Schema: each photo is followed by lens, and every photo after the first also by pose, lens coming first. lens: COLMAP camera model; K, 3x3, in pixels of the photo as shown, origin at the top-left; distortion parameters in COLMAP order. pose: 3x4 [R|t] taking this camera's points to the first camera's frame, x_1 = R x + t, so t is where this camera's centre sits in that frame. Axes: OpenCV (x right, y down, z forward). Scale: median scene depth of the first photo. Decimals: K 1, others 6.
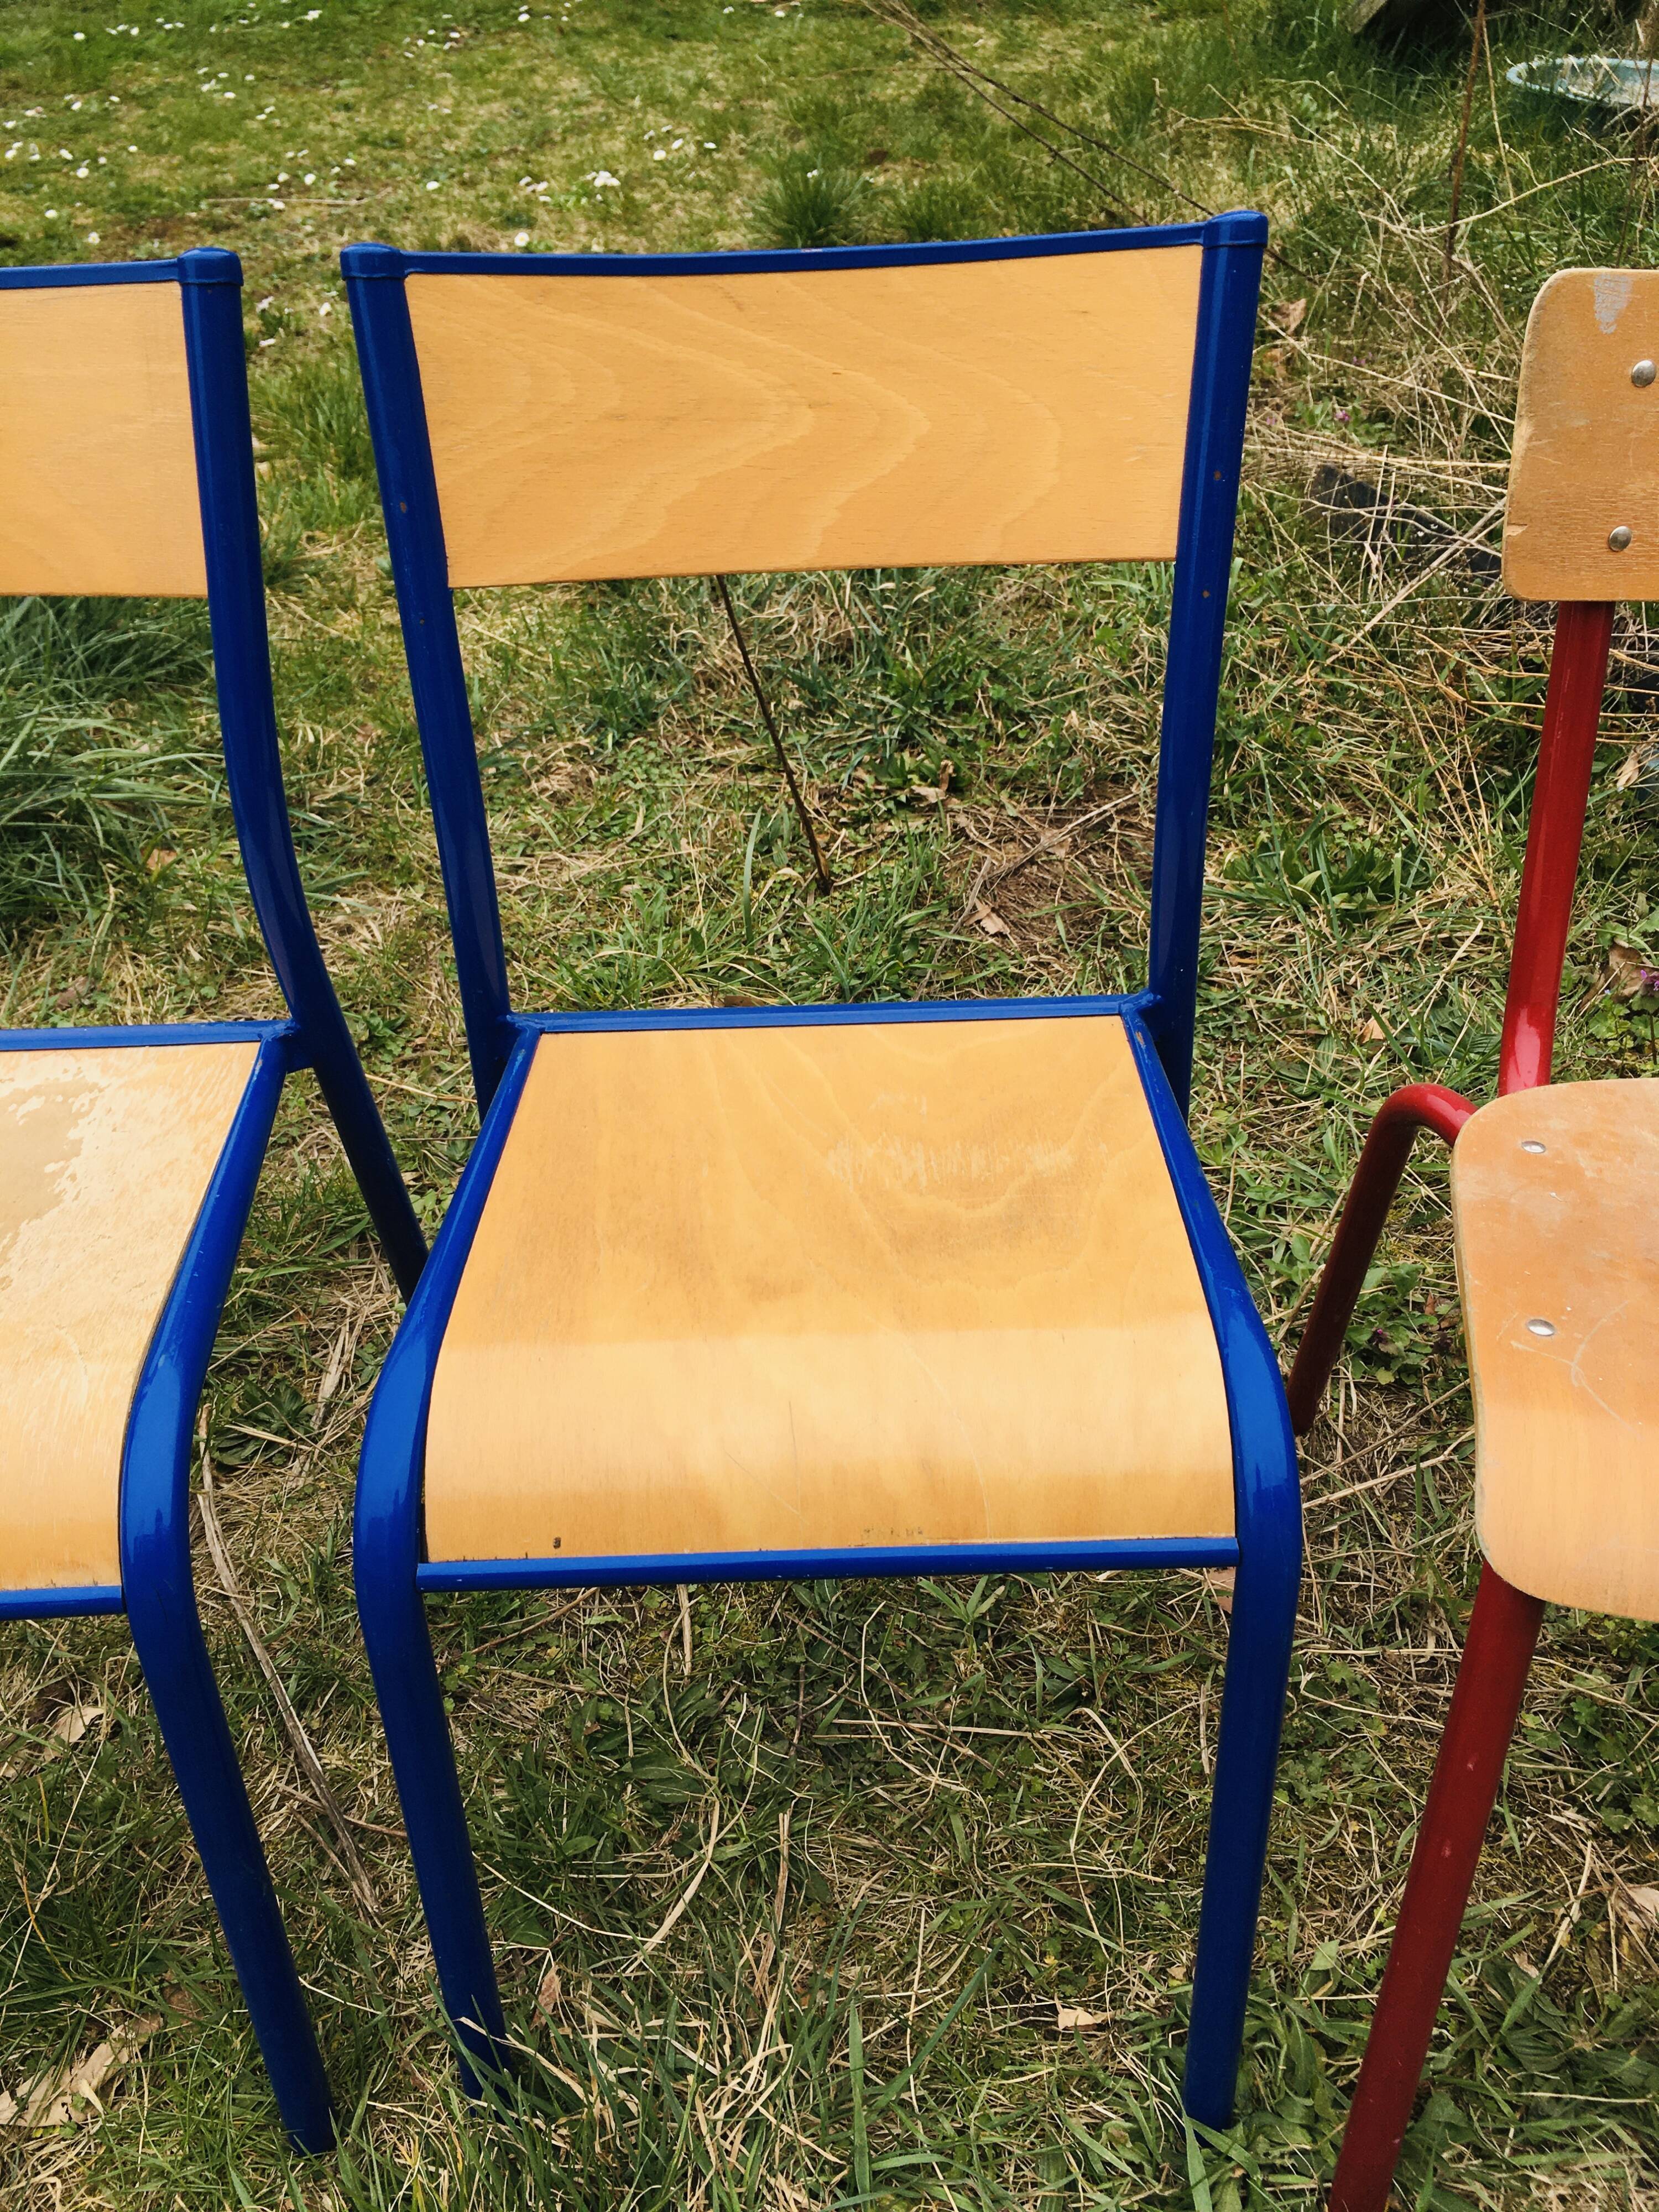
lens RADIAL K [[1858.7, 0, 825.6], [0, 1858.7, 1112.0], [0, 0, 1]] dist [0.081305, -0.102170]
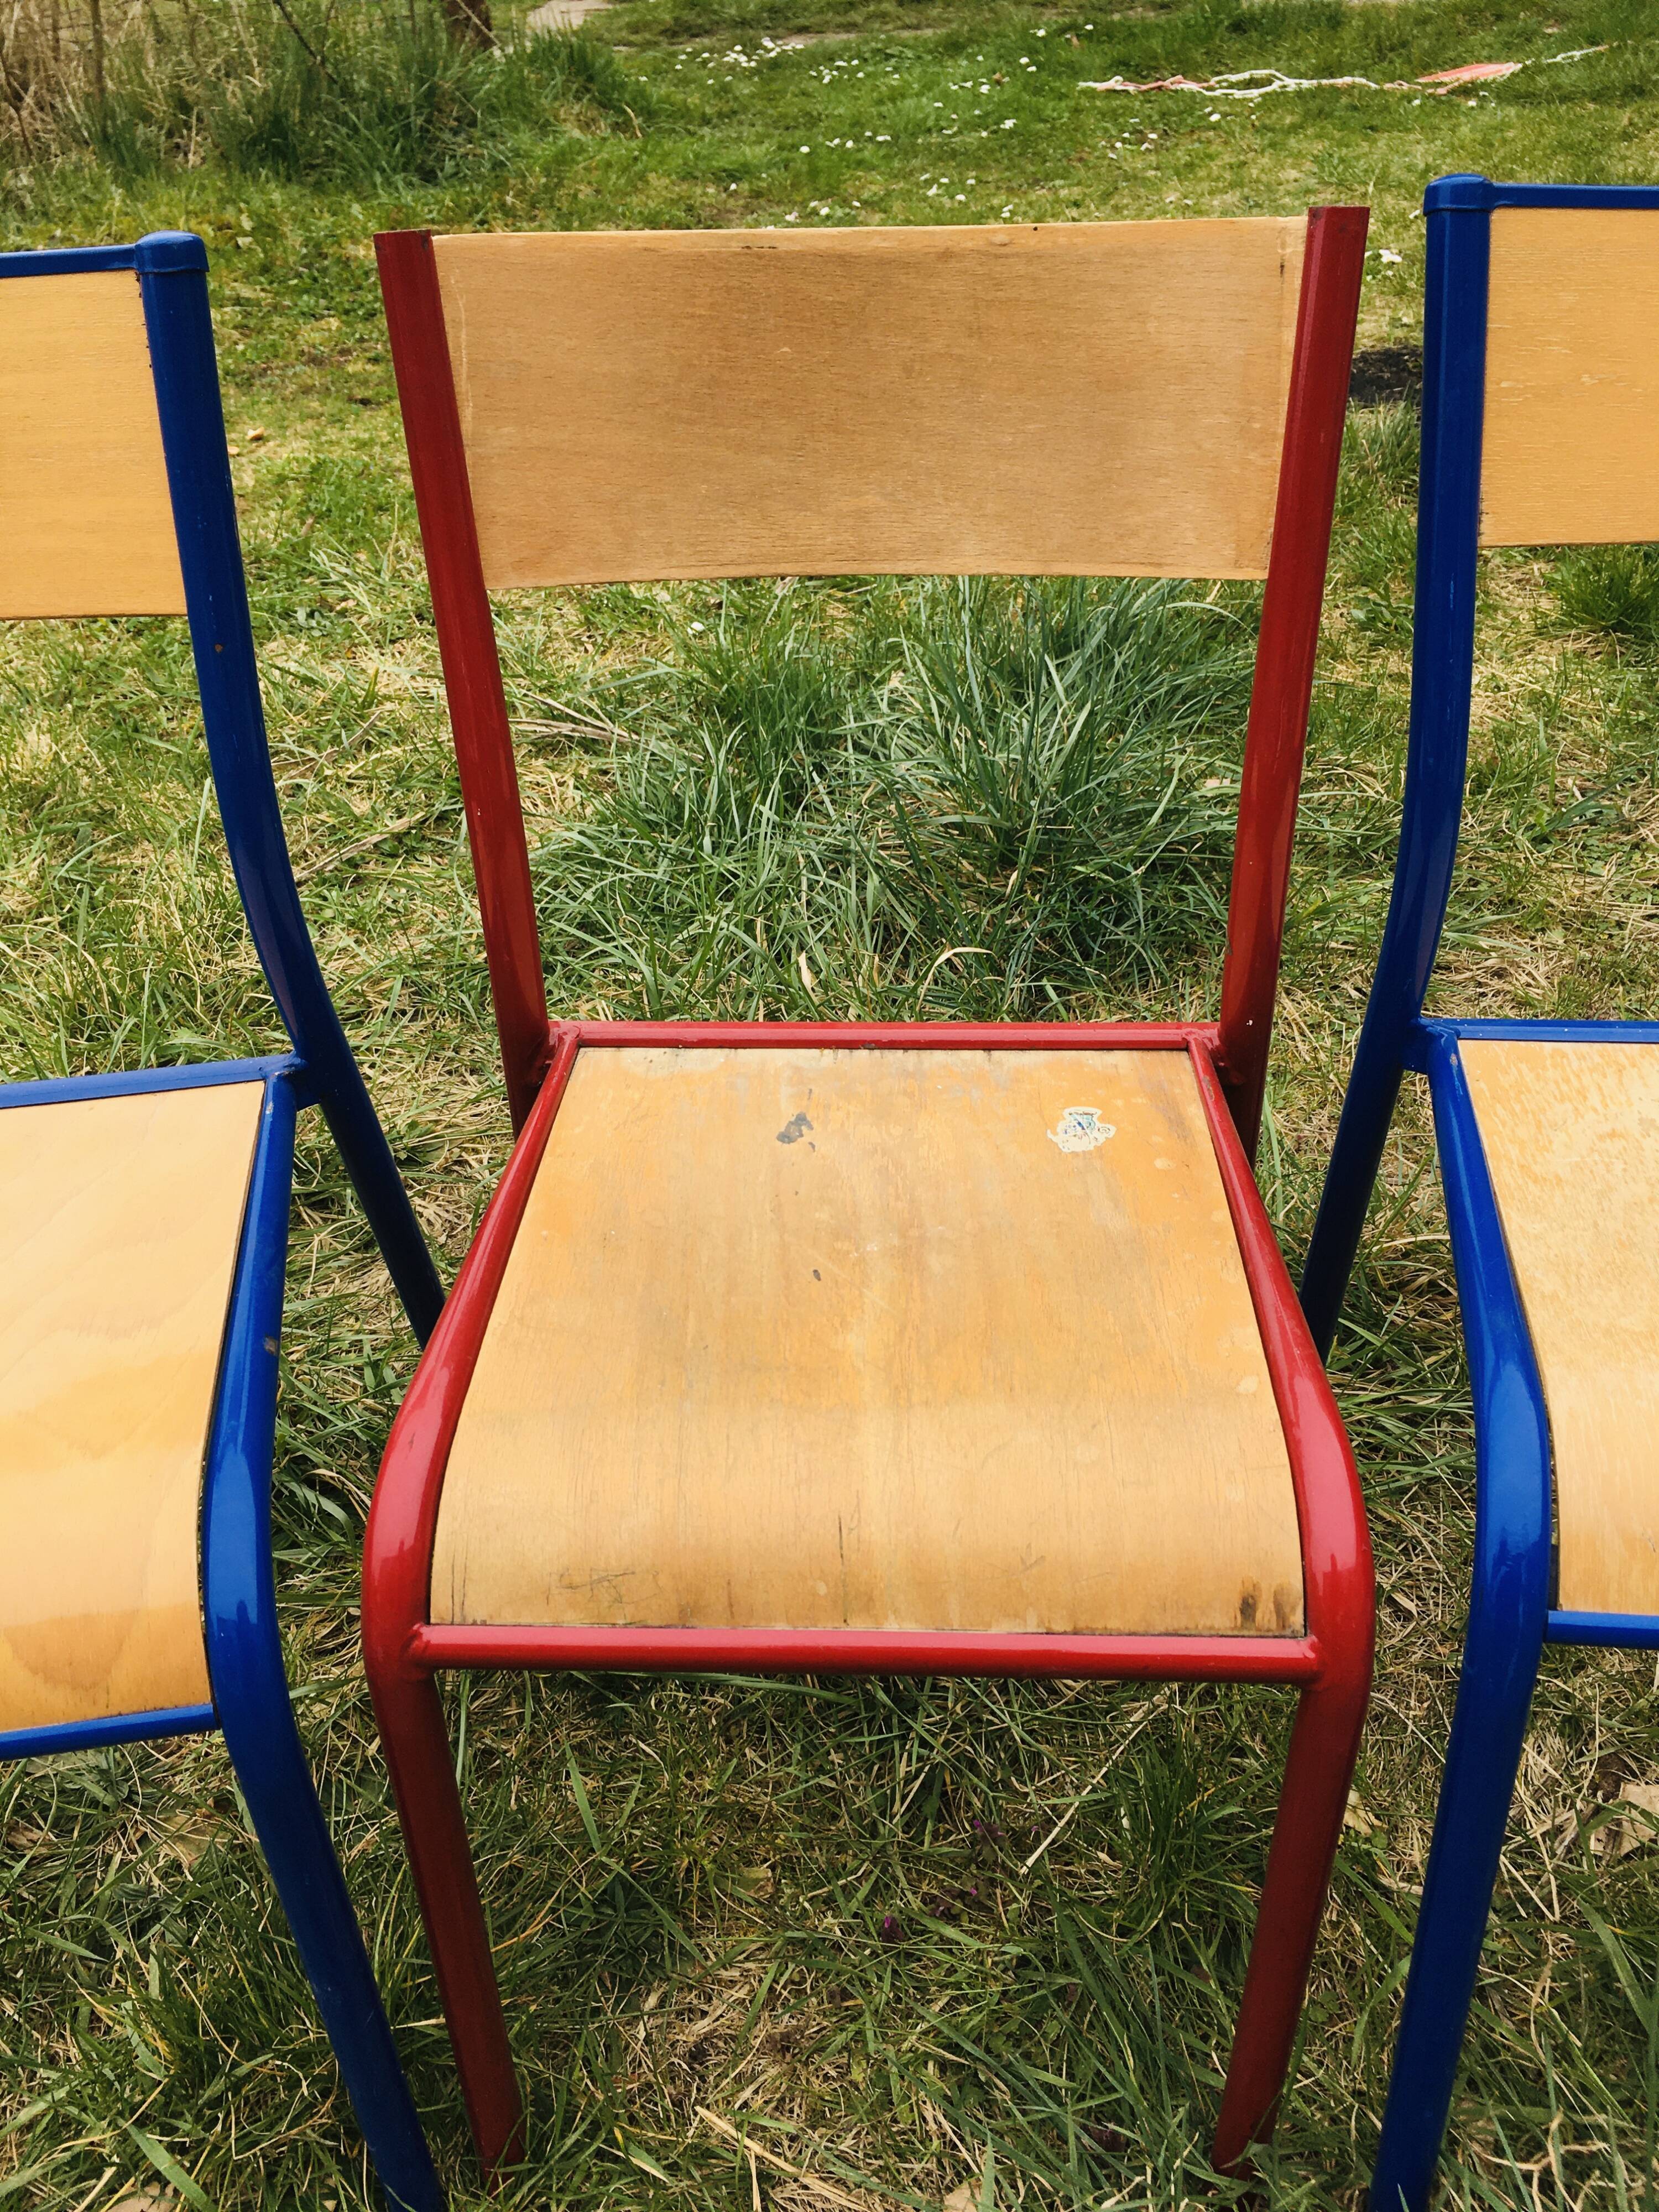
lens RADIAL K [[1854.6, 0, 823.1], [0, 1854.6, 1112.8], [0, 0, 1]] dist [0.082124, -0.102604]
pose [[0.981563, 0.055198, -0.182994, -0.397373], [-0.065387, 0.996601, -0.050118, 0.040478], [0.179606, 0.061160, 0.981836, 0.014162]]
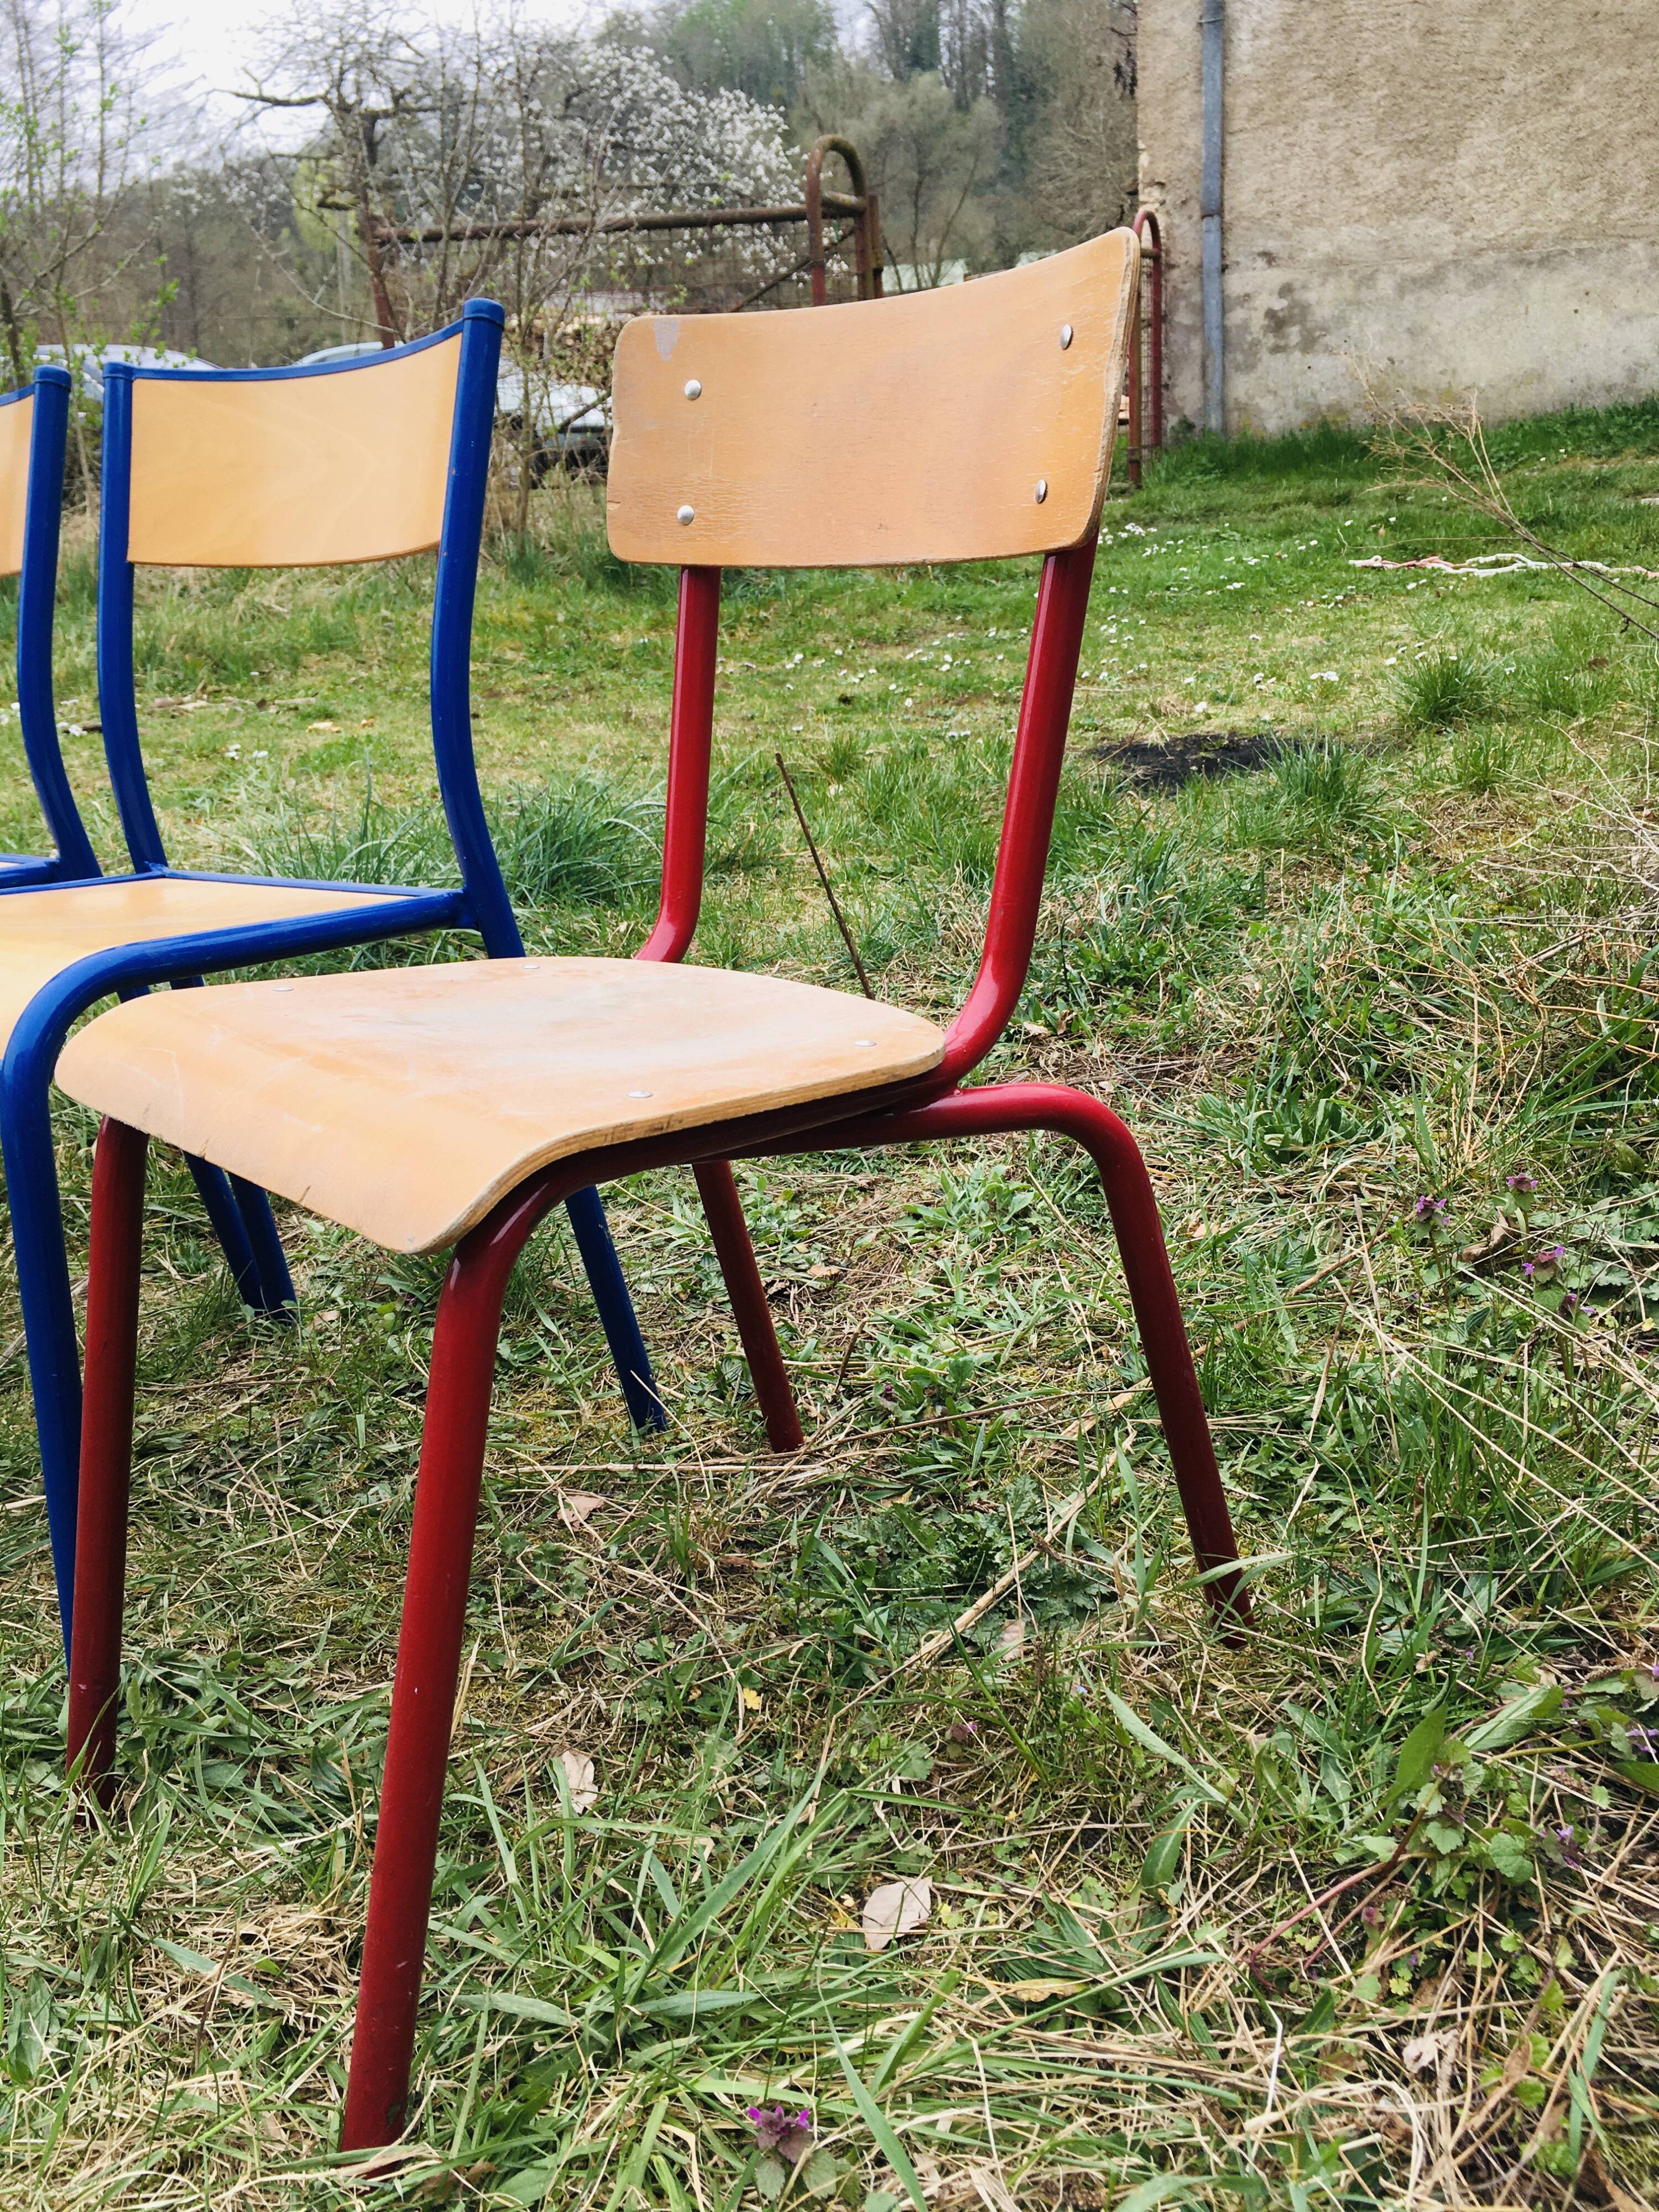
lens RADIAL K [[1854.6, 0, 823.1], [0, 1854.6, 1112.8], [0, 0, 1]] dist [0.082124, -0.102604]
pose [[0.816807, 0.154132, -0.555941, 0.588027], [-0.313244, 0.927717, -0.203024, 0.141146], [0.484464, 0.339976, 0.806047, 0.071243]]
